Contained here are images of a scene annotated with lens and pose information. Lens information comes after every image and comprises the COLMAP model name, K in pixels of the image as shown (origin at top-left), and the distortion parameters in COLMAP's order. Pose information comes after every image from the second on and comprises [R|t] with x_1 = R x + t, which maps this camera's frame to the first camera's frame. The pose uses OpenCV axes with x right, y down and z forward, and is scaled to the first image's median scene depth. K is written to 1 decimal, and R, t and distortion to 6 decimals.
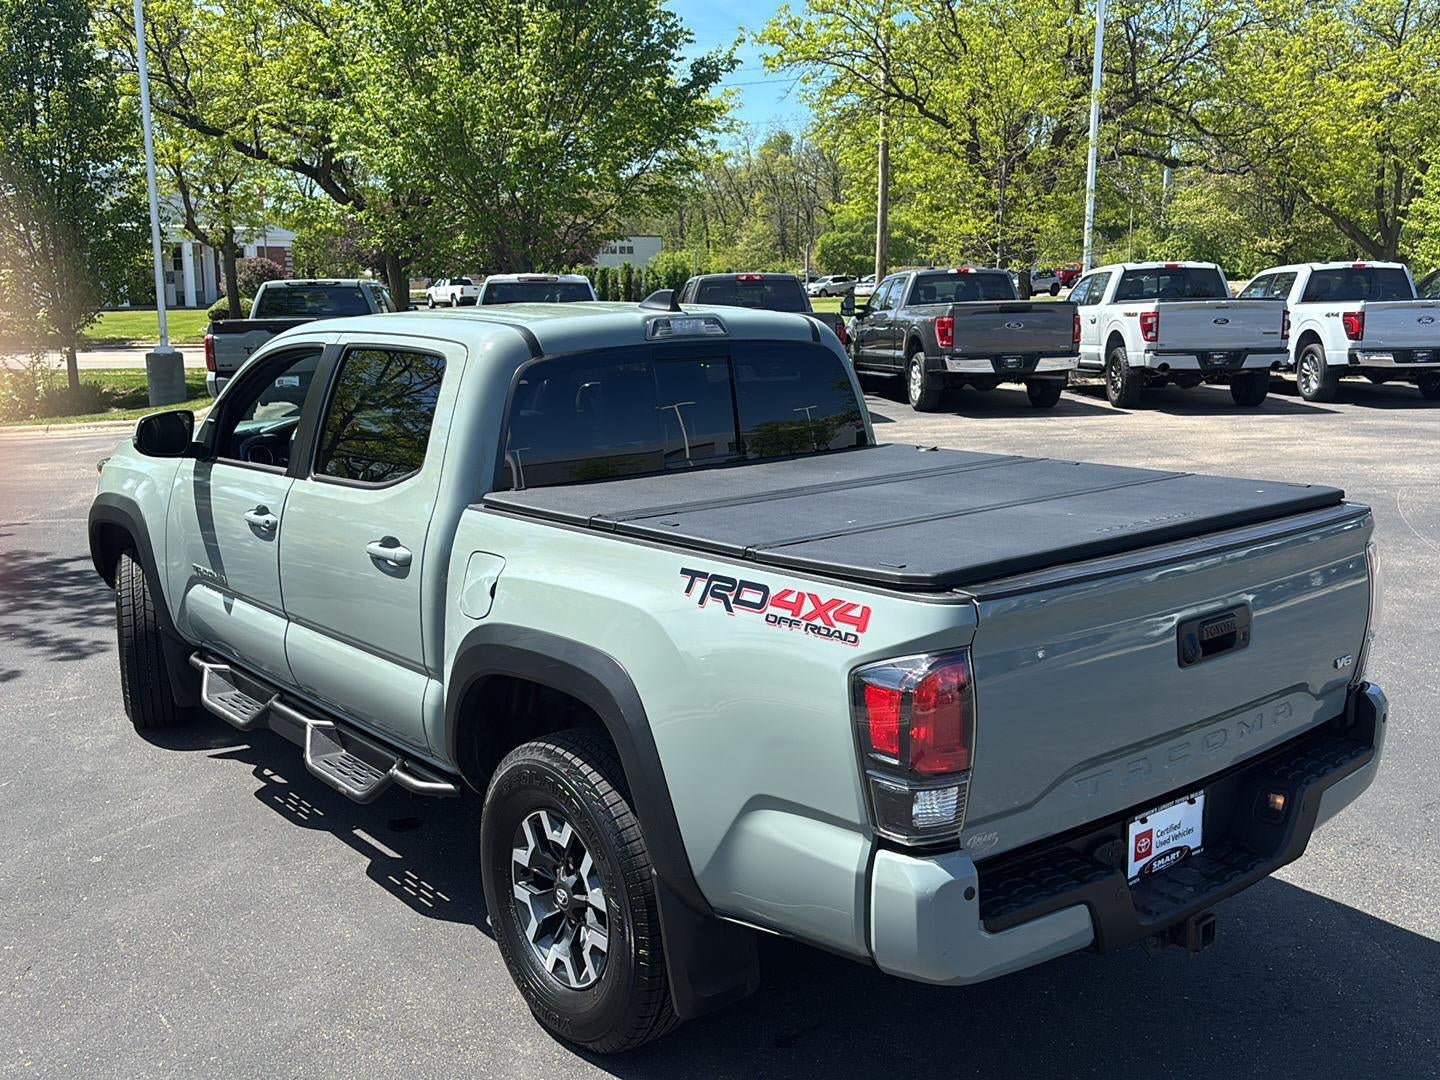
lens RADIAL K [[1402.9, 0, 720.0], [0, 1402.9, 540.0], [0, 0, 1]] dist [0.013040, 0.022492]
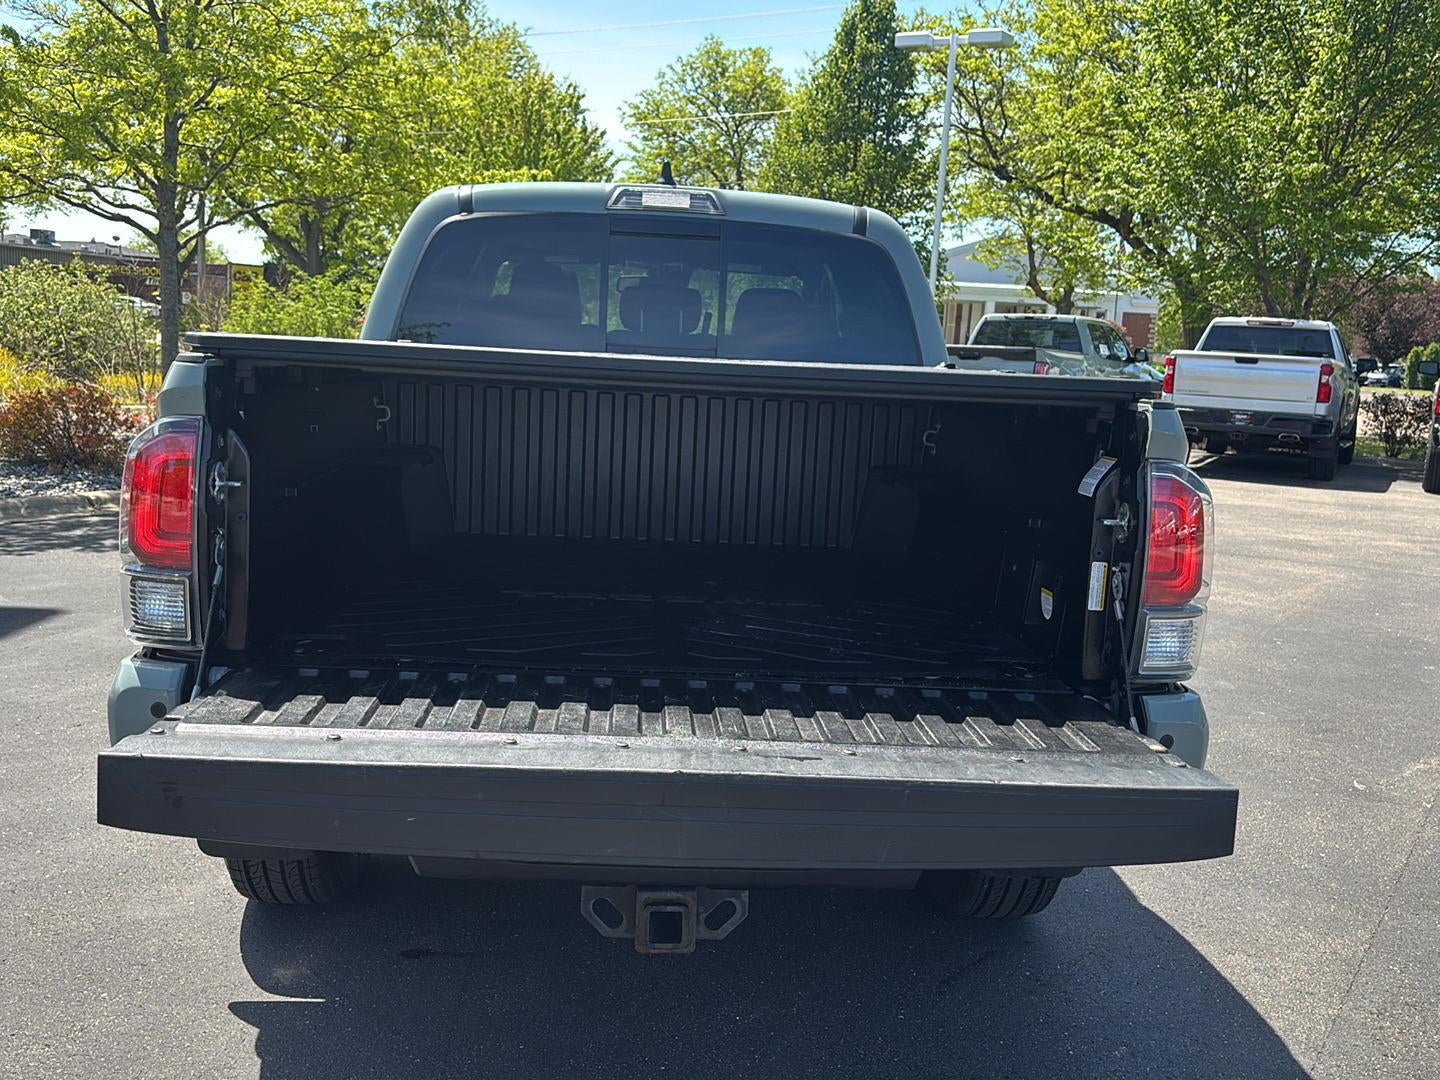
lens RADIAL K [[1402.9, 0, 720.0], [0, 1402.9, 540.0], [0, 0, 1]] dist [0.013040, 0.022492]
pose [[0.811774, 0.133349, -0.568543, 0.721113], [-0.163760, 0.986497, -0.002440, 0.079791], [0.560541, 0.095086, 0.822650, 0.393436]]
